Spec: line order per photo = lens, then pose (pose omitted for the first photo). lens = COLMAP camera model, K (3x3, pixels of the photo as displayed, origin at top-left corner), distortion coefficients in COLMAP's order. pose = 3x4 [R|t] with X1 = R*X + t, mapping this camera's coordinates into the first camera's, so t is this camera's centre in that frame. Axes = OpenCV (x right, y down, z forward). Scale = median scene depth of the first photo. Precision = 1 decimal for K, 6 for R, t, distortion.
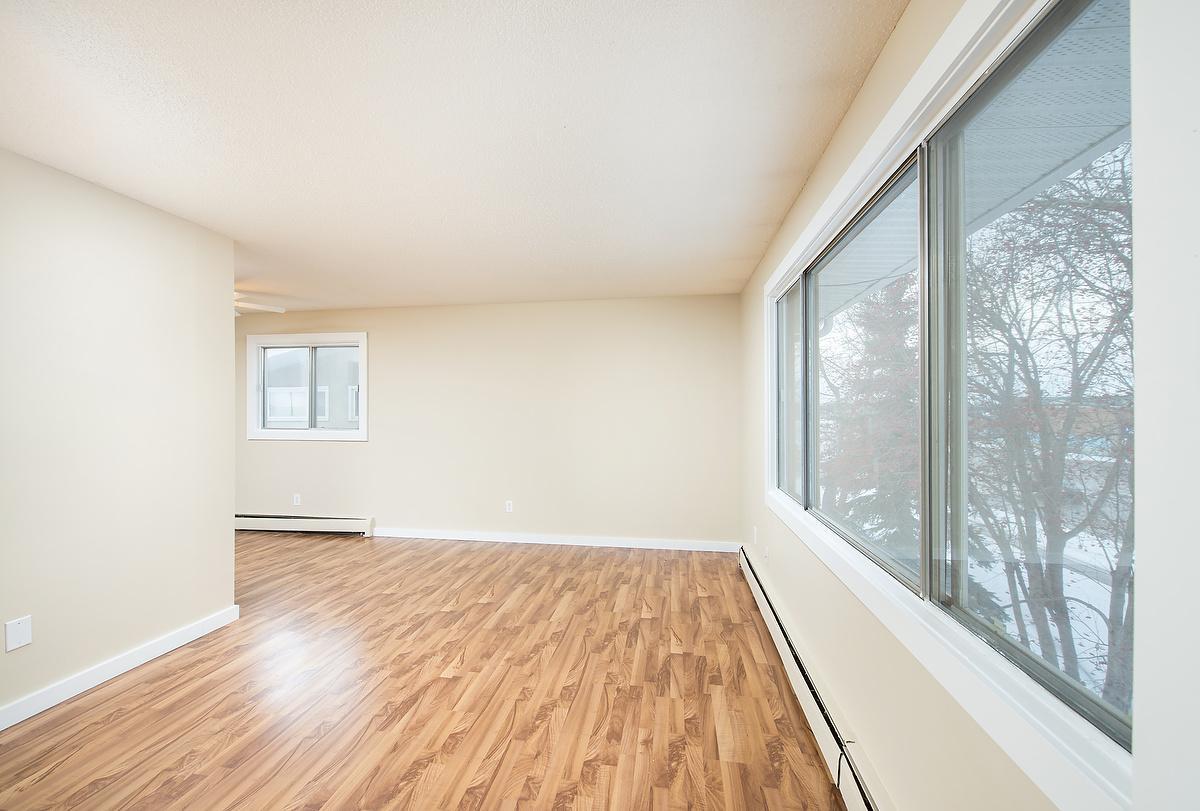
lens RADIAL K [[475.4, 0, 600.0], [0, 475.4, 405.5], [0, 0, 1]] dist [-0.000363, -0.000206]
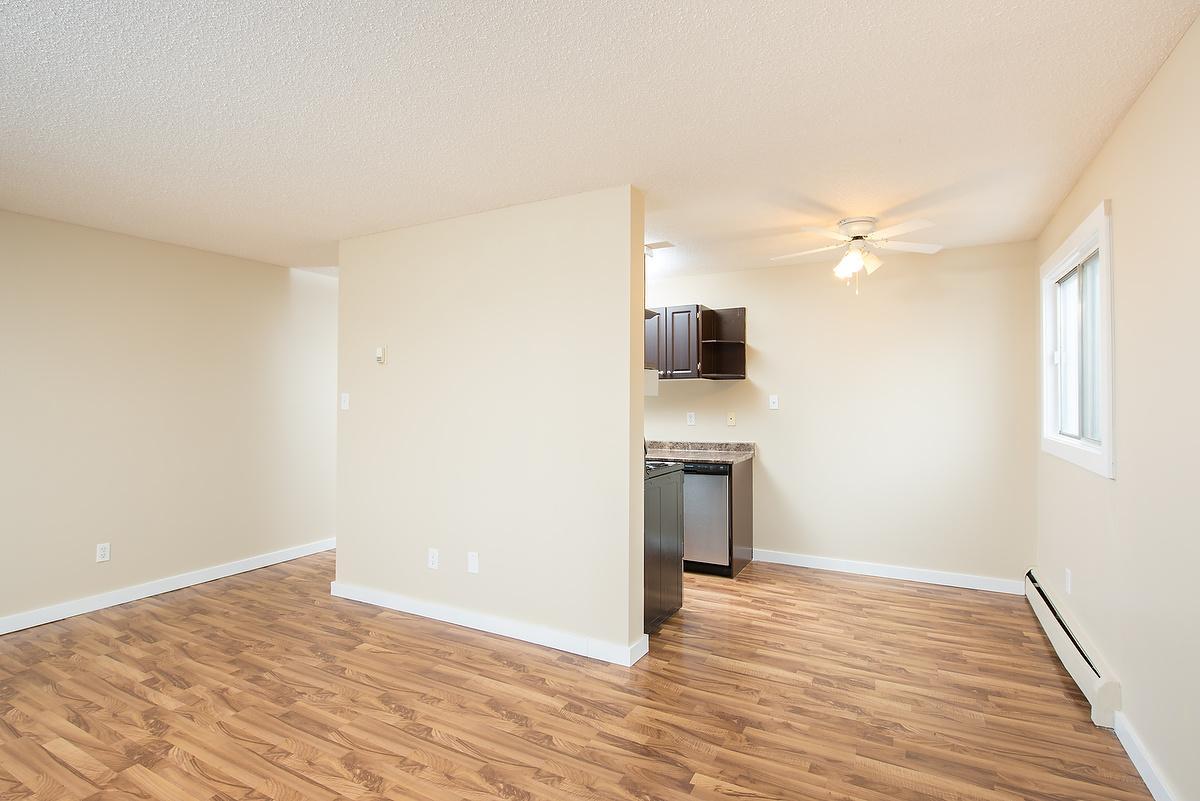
lens RADIAL K [[586.0, 0, 595.9], [0, 586.0, 398.9], [0, 0, 1]] dist [-0.002100, -0.006399]
pose [[-0.336126, -0.003004, -0.941812, 0.201183], [0.009559, 0.999933, -0.006601, 0.017971], [0.941769, -0.011222, -0.336074, 1.555986]]
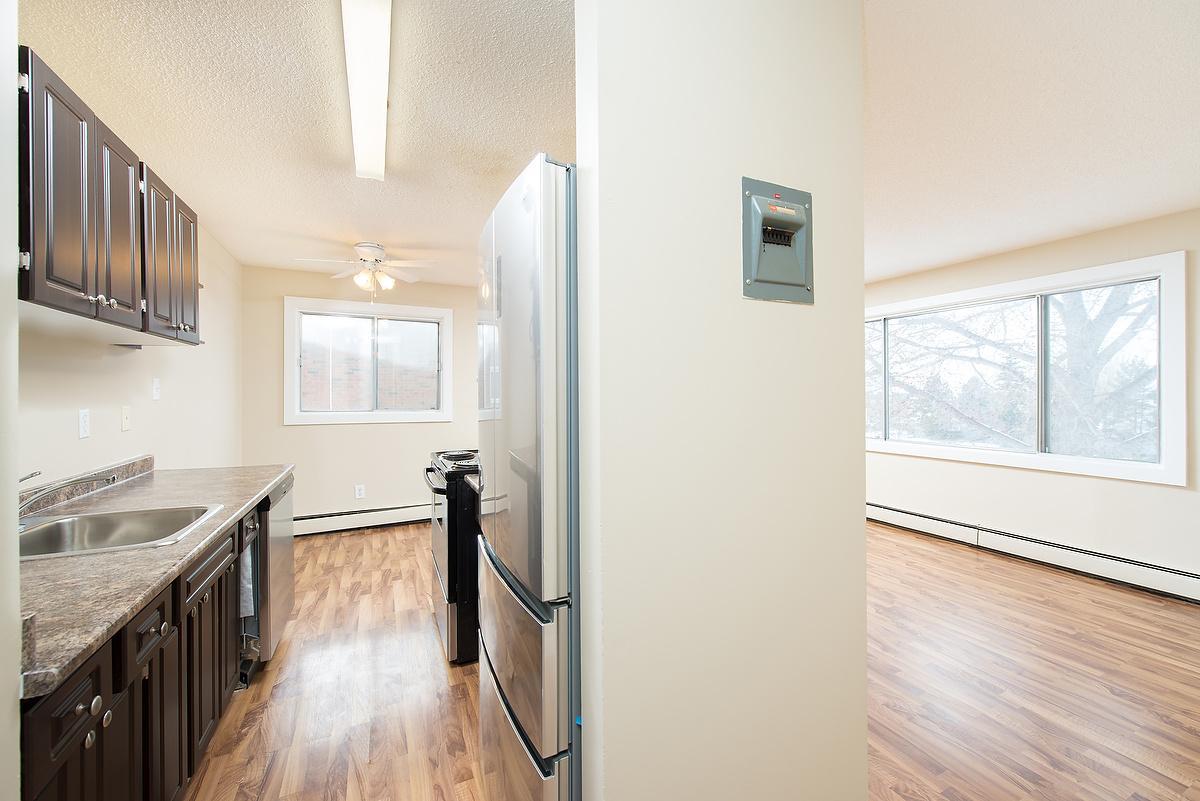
lens RADIAL K [[468.6, 0, 596.4], [0, 468.6, 396.2], [0, 0, 1]] dist [-0.000173, -0.002595]
pose [[0.825081, -0.003168, 0.565006, -1.596922], [-0.003175, 0.999942, 0.010243, 0.024278], [-0.565006, -0.010245, 0.825023, 0.095859]]
